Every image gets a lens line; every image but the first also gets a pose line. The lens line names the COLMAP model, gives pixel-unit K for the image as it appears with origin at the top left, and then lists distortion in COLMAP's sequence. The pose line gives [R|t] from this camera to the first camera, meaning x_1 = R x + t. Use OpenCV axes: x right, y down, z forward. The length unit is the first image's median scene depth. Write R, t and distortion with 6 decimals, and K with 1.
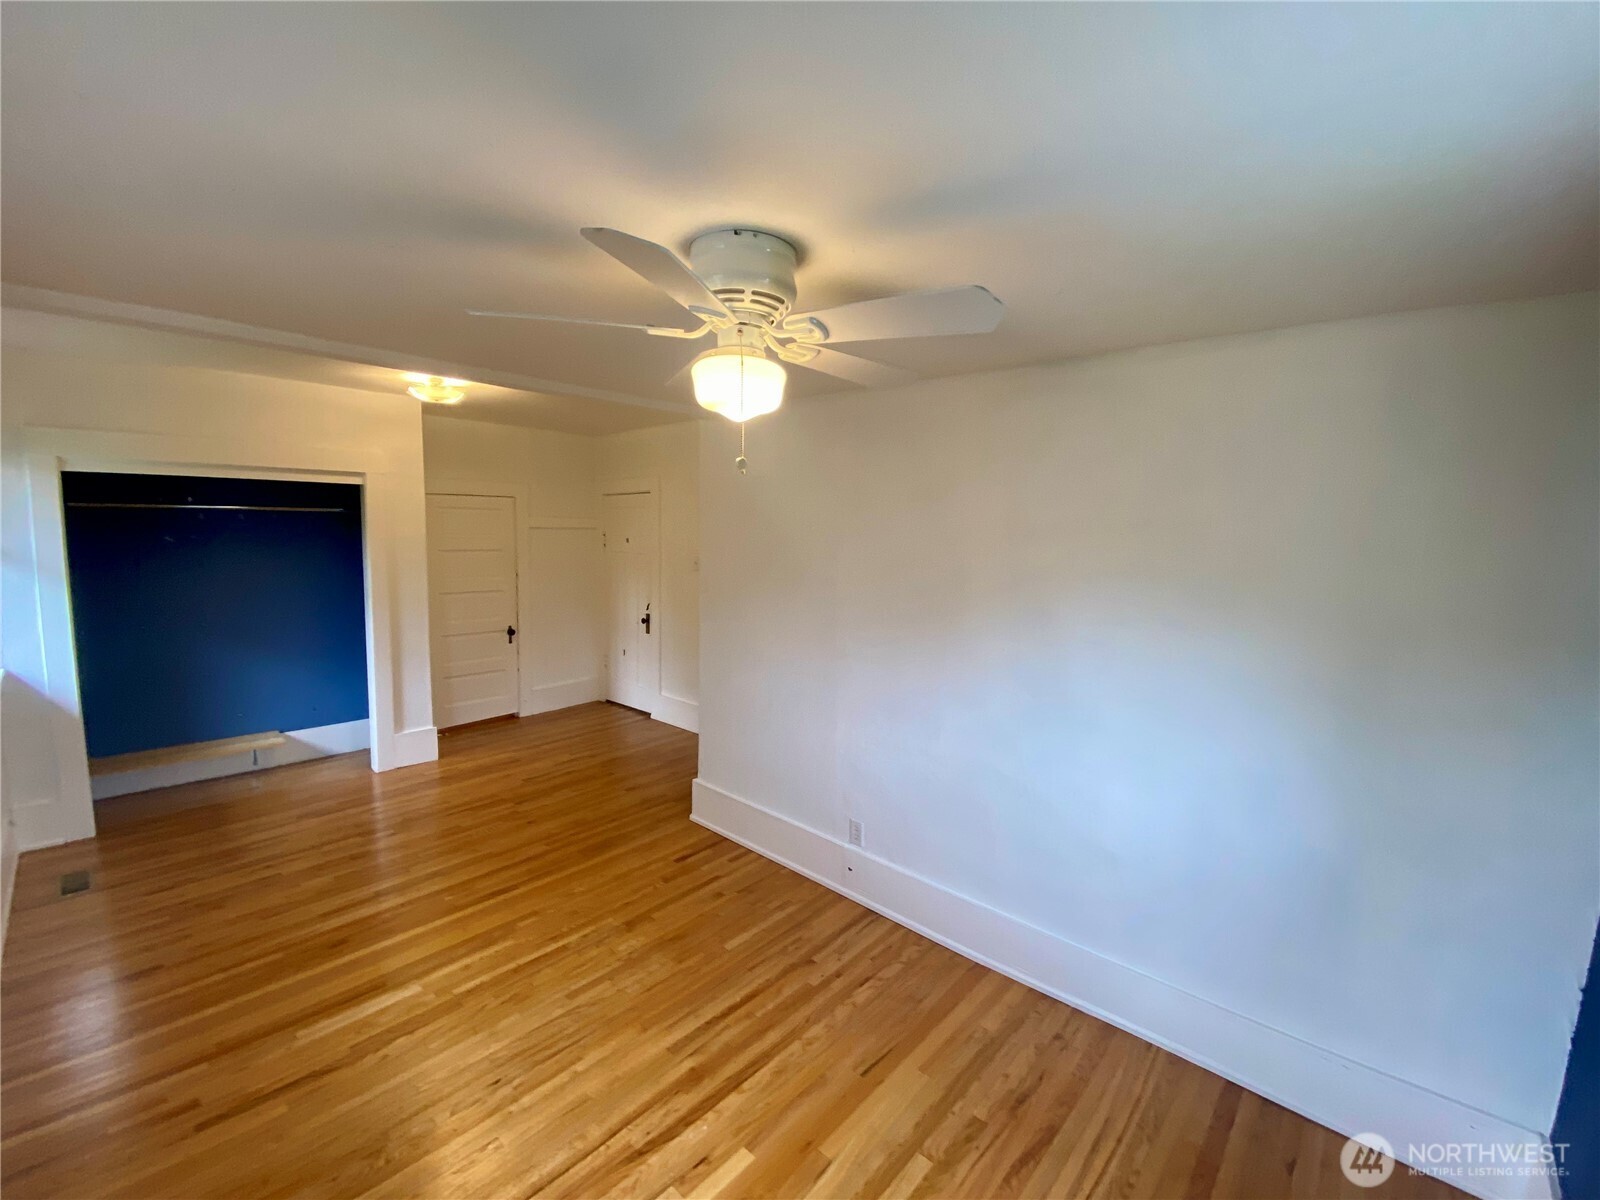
lens RADIAL K [[650.0, 0, 800.0], [0, 650.0, 595.5], [0, 0, 1]] dist [0.019238, -0.017909]
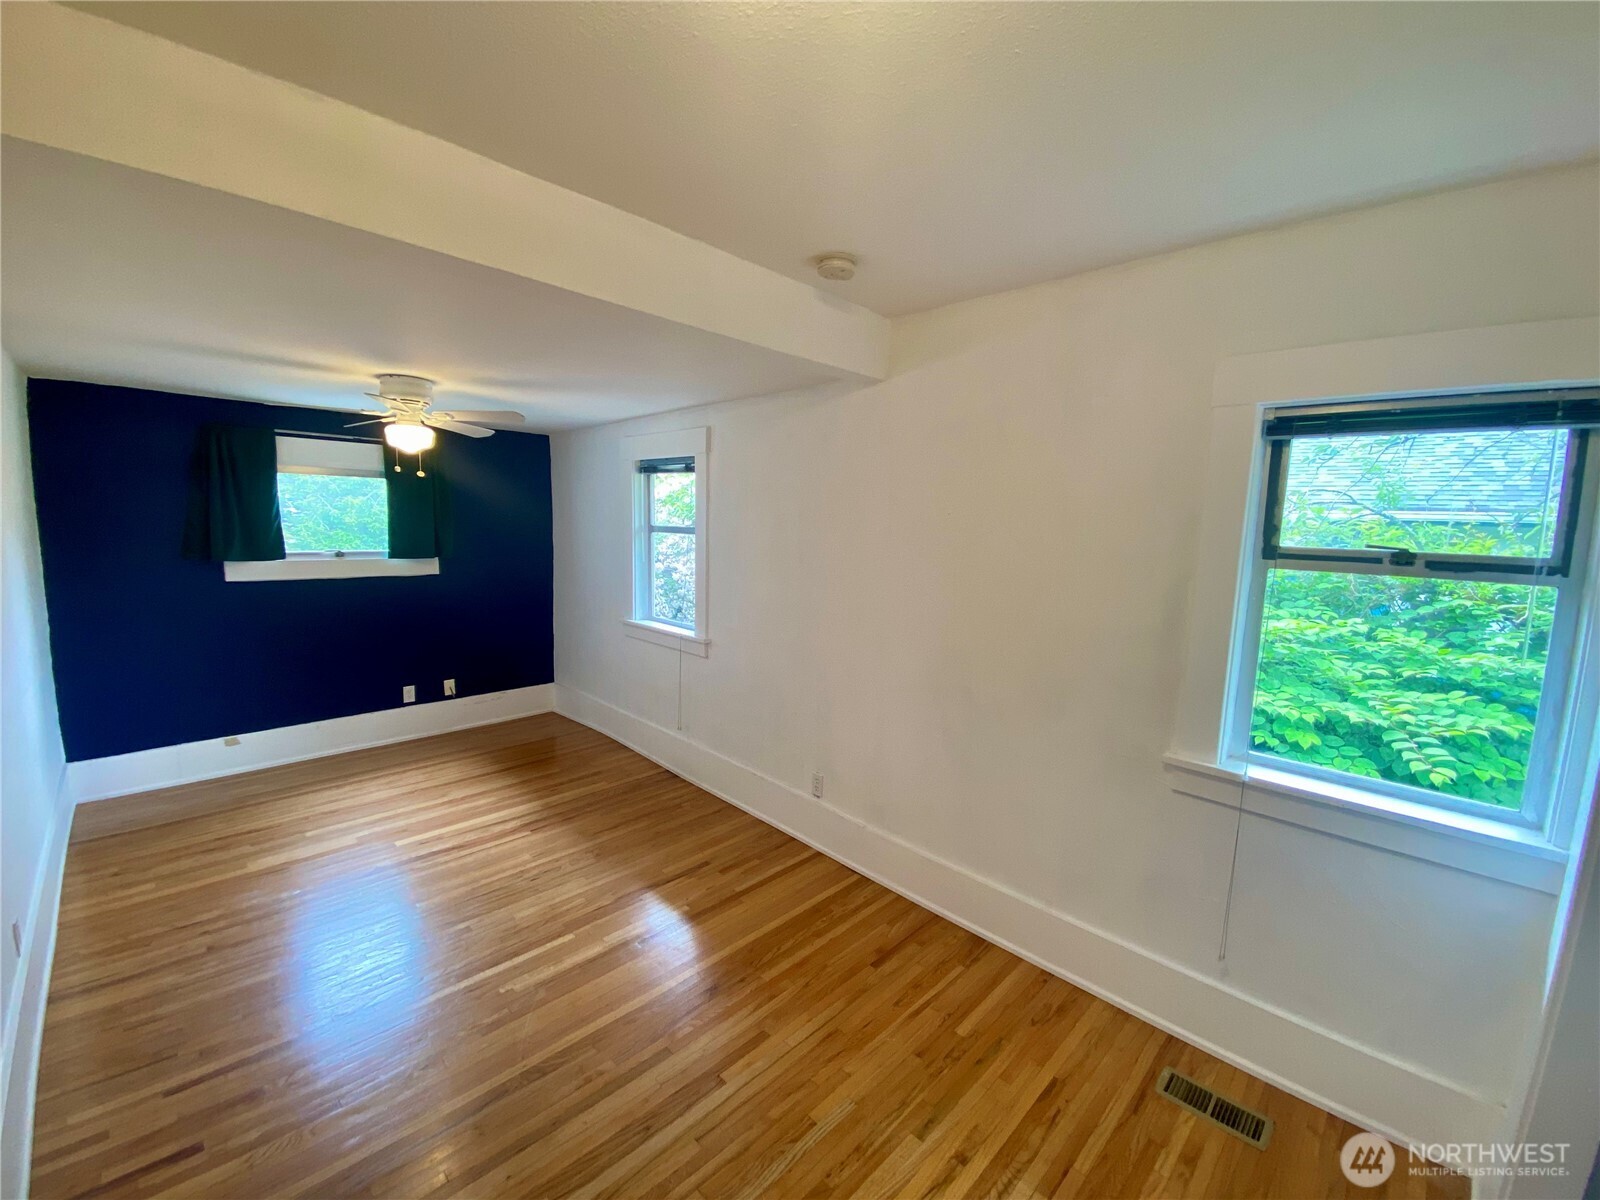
lens RADIAL K [[650.0, 0, 800.0], [0, 650.0, 595.5], [0, 0, 1]] dist [0.019238, -0.017909]
pose [[-0.998707, -0.042714, 0.027550, -0.856387], [-0.035453, 0.973801, 0.224622, -0.188053], [-0.036422, 0.223355, -0.974056, 1.798225]]
